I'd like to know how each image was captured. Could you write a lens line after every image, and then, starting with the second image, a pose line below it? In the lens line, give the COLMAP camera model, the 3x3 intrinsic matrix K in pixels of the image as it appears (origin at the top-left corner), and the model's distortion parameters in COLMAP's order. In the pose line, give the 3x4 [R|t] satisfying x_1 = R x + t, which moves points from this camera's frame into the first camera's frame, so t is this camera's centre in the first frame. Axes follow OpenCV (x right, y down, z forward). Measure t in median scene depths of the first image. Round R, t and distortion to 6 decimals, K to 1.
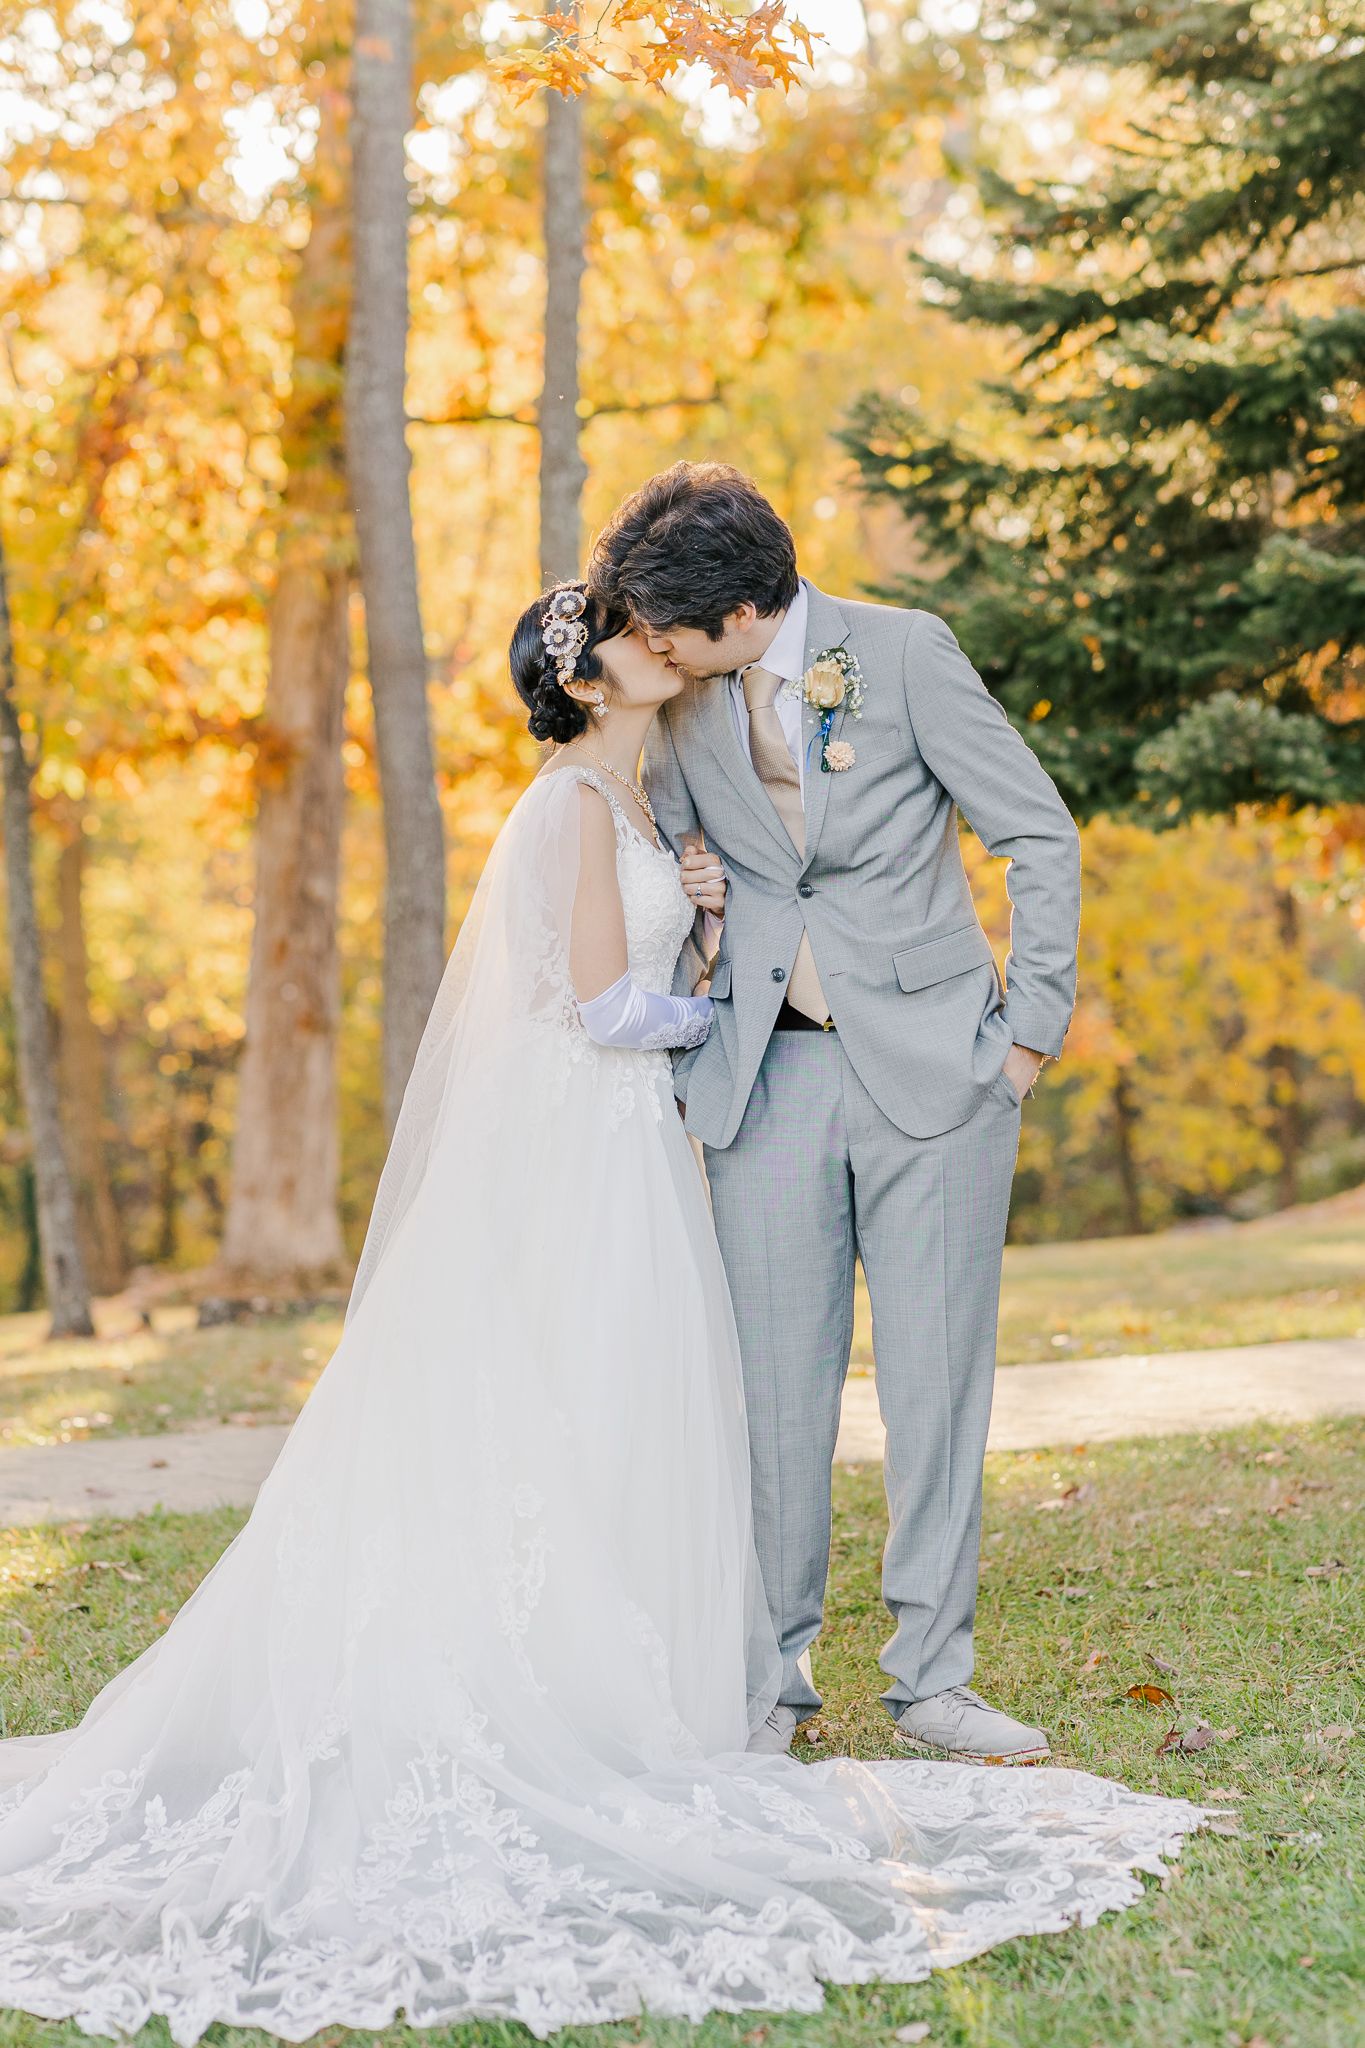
lens RADIAL K [[4328.1, 0, 680.8], [0, 4328.1, 1032.4], [0, 0, 1]] dist [-0.006961, 0.000000]
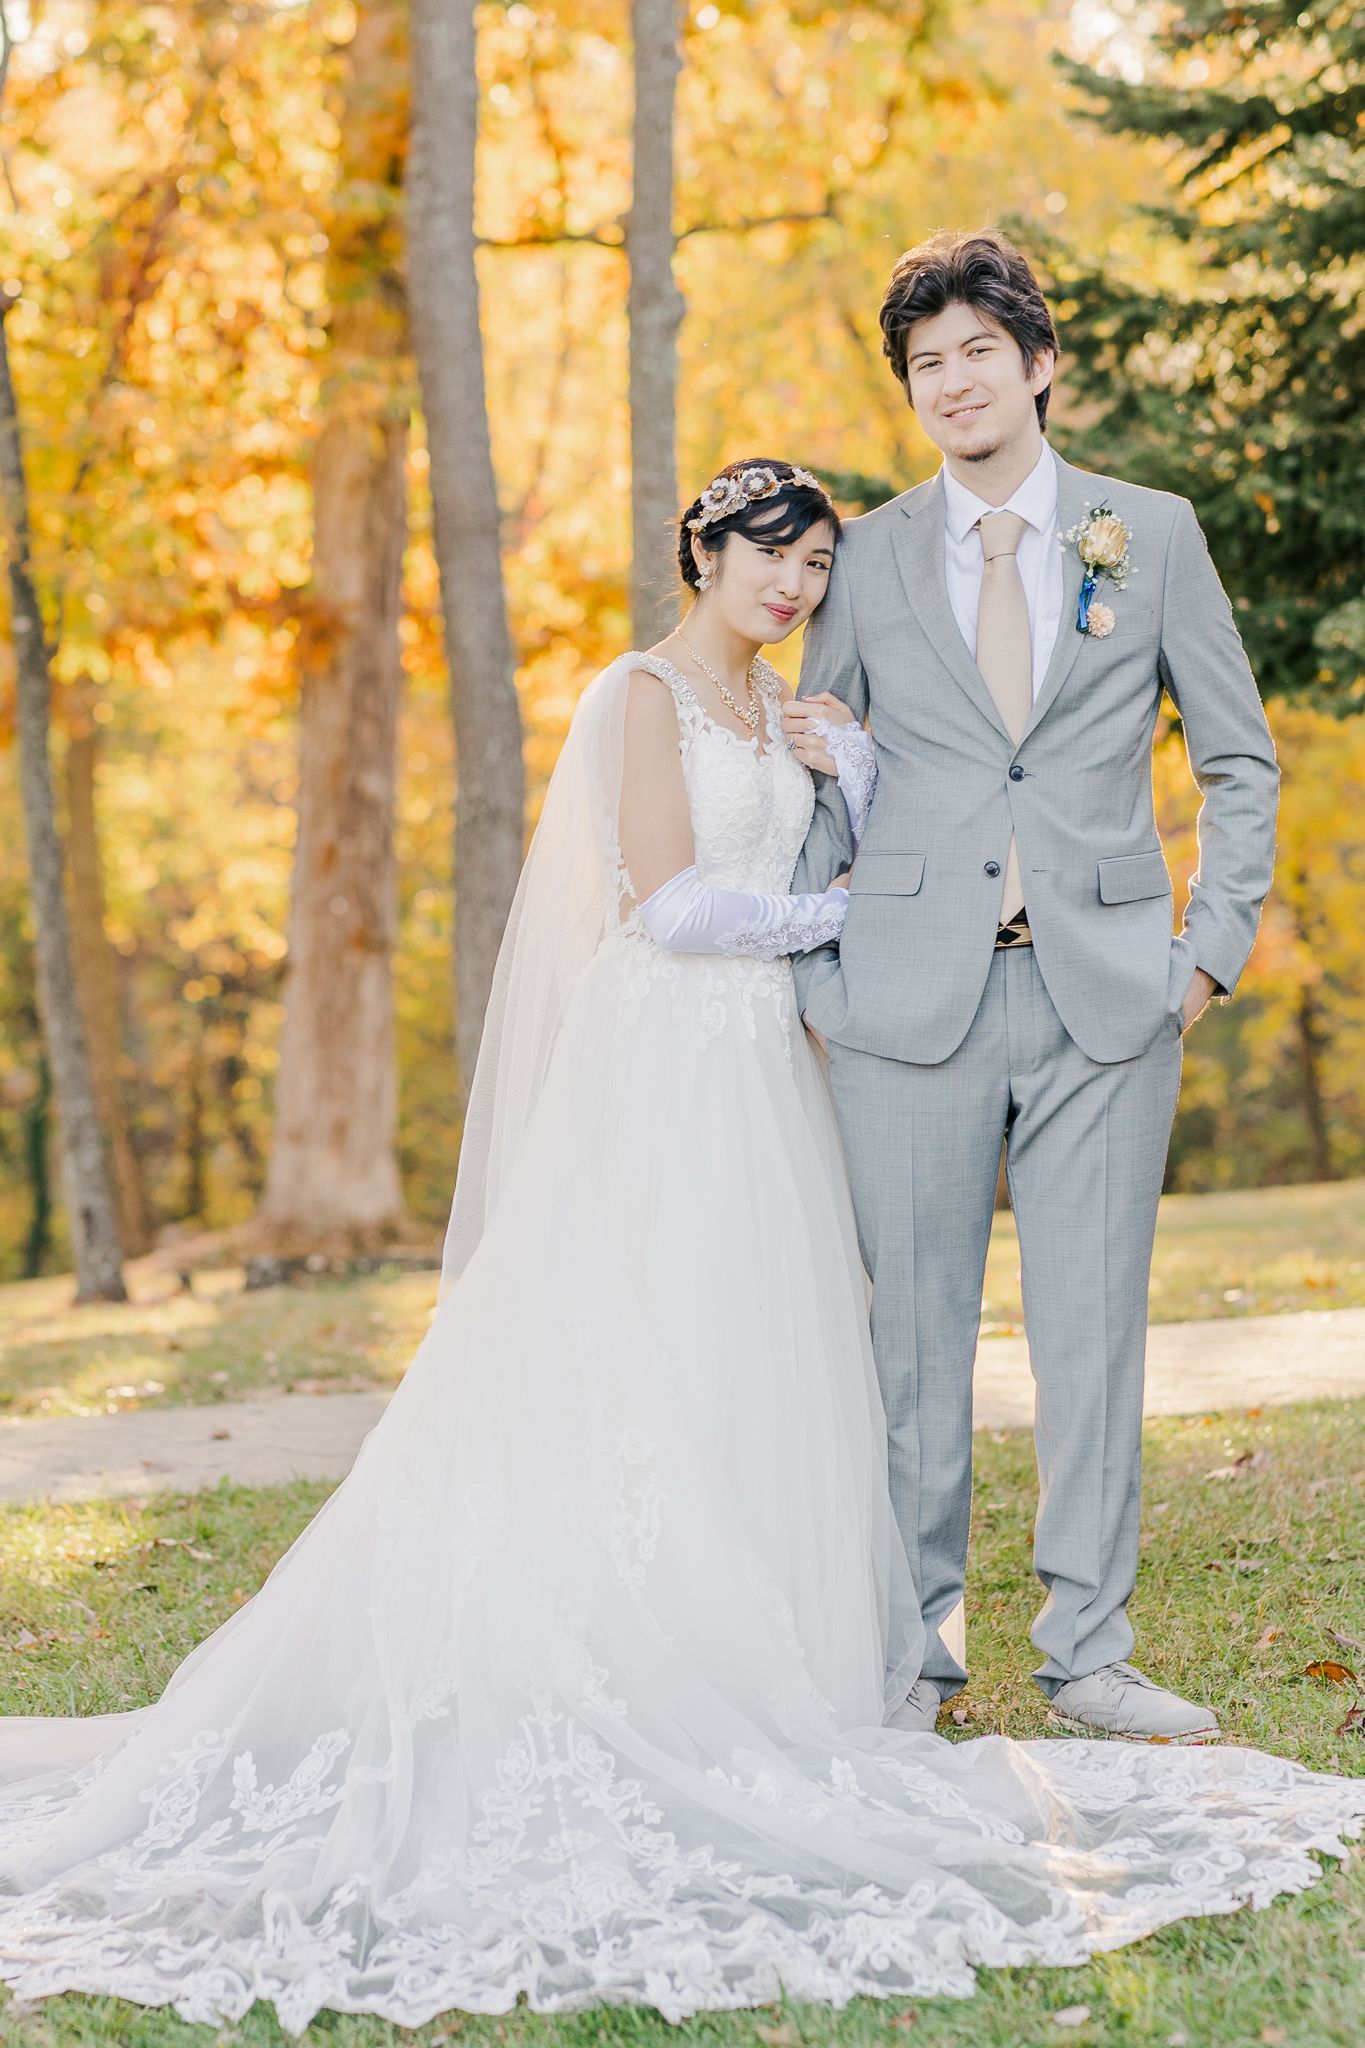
lens RADIAL K [[4328.1, 0, 680.8], [0, 4328.1, 1011.2], [0, 0, 1]] dist [-0.006961, 0.000000]
pose [[0.999328, -0.006264, -0.036122, 0.007730], [0.006808, 0.999865, 0.014934, -0.000631], [0.036024, -0.015170, 0.999236, 0.119891]]
